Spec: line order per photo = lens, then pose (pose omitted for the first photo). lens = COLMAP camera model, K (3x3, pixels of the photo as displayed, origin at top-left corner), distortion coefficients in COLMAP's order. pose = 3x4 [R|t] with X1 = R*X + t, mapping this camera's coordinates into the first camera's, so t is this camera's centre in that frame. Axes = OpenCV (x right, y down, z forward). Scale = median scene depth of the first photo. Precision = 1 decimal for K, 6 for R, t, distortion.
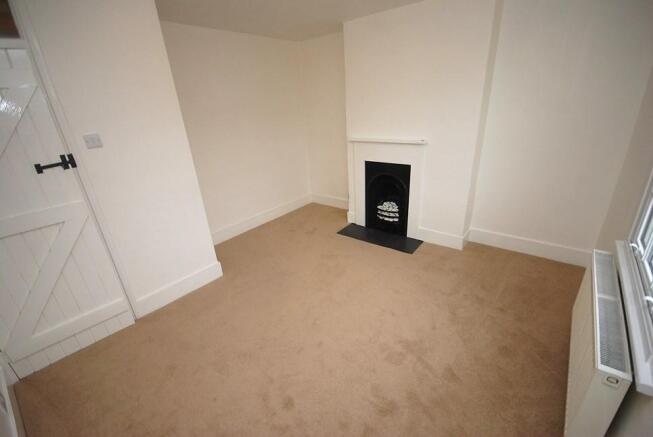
lens RADIAL K [[289.6, 0, 328.6], [0, 289.6, 216.8], [0, 0, 1]] dist [0.001147, -0.000016]
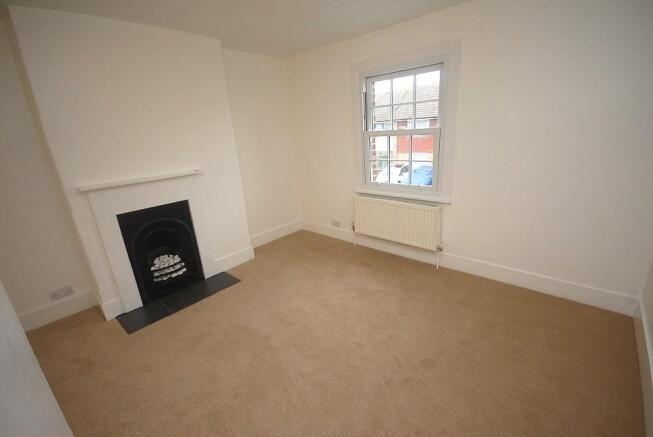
lens RADIAL K [[289.6, 0, 330.6], [0, 289.6, 221.1], [0, 0, 1]] dist [0.001147, -0.000016]
pose [[0.039340, -0.252887, 0.966696, -0.522393], [0.421219, 0.881483, 0.213454, -0.113716], [-0.906106, 0.398793, 0.141198, 0.452281]]
